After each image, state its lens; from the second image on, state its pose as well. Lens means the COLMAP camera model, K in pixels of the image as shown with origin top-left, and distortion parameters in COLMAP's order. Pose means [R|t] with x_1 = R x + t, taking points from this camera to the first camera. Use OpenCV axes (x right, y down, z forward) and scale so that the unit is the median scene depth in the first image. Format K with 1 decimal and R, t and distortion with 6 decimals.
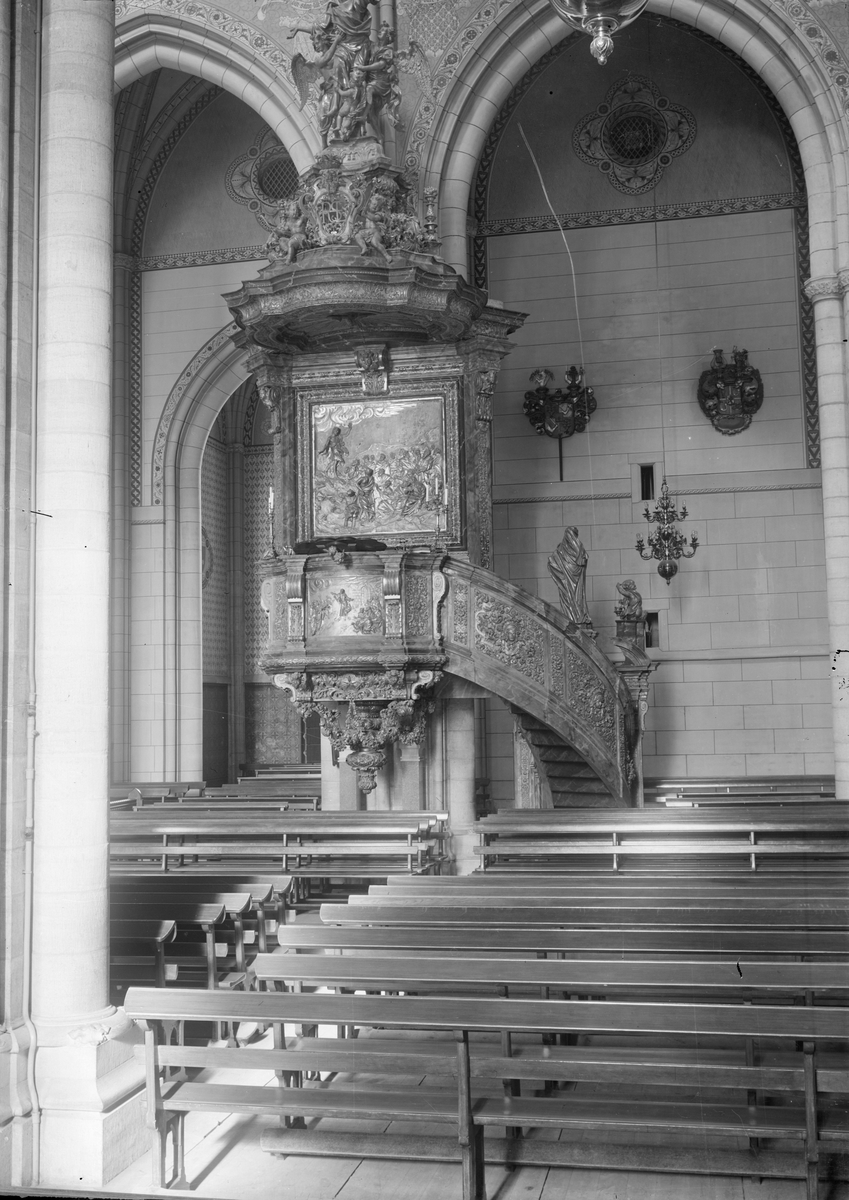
lens RADIAL K [[1497.6, 0, 460.0], [0, 1497.6, 568.2], [0, 0, 1]] dist [-0.012921, 0.039141]
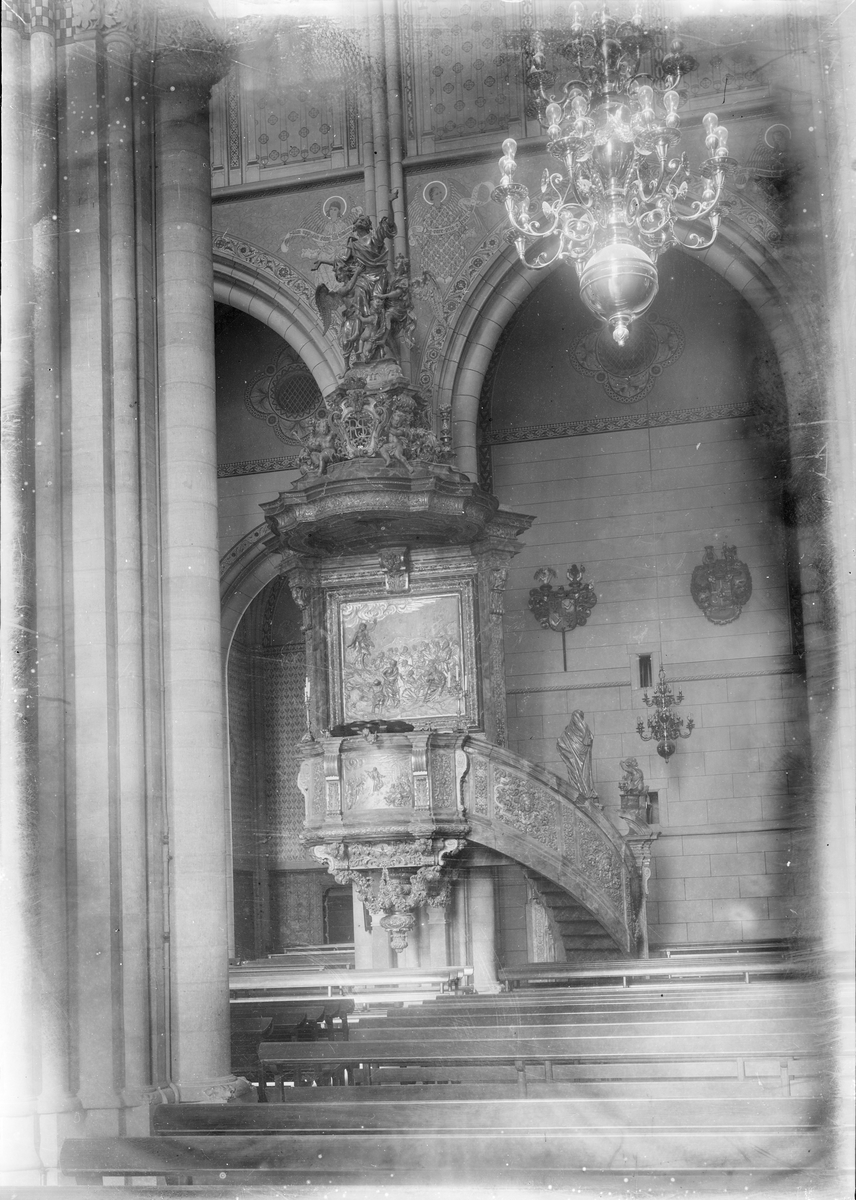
lens RADIAL K [[1532.3, 0, 448.4], [0, 1532.3, 778.8], [0, 0, 1]] dist [0.003107, 0.015199]
pose [[0.999799, -0.019985, -0.001754, -0.020449], [0.019985, 0.999800, 0.000387, 0.021564], [0.001746, -0.000422, 0.999998, -0.128613]]
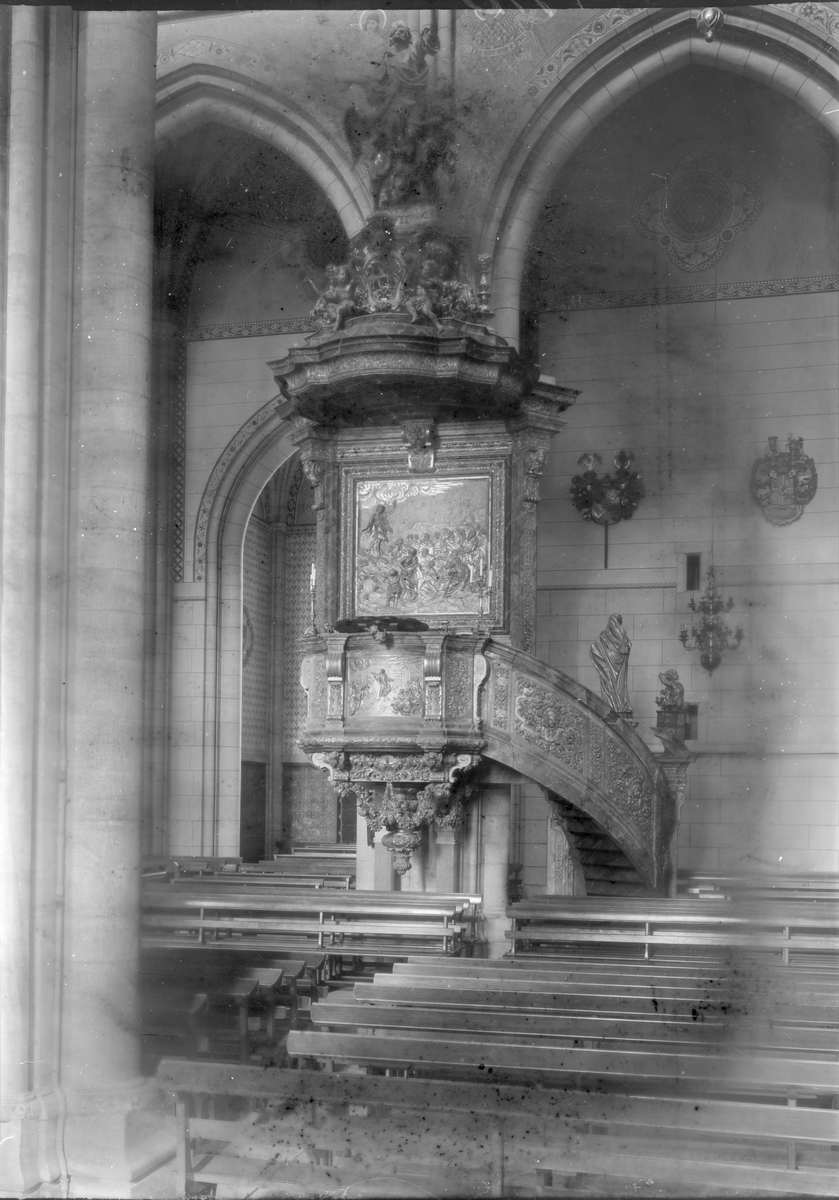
lens RADIAL K [[1461.0, 0, 443.2], [0, 1461.0, 800.0], [0, 0, 1]] dist [-0.001410, 0.011925]
pose [[0.998894, 0.034252, -0.032200, -0.004144], [-0.030997, 0.994835, 0.096659, 0.004951], [0.035344, -0.095554, 0.994797, 0.029108]]
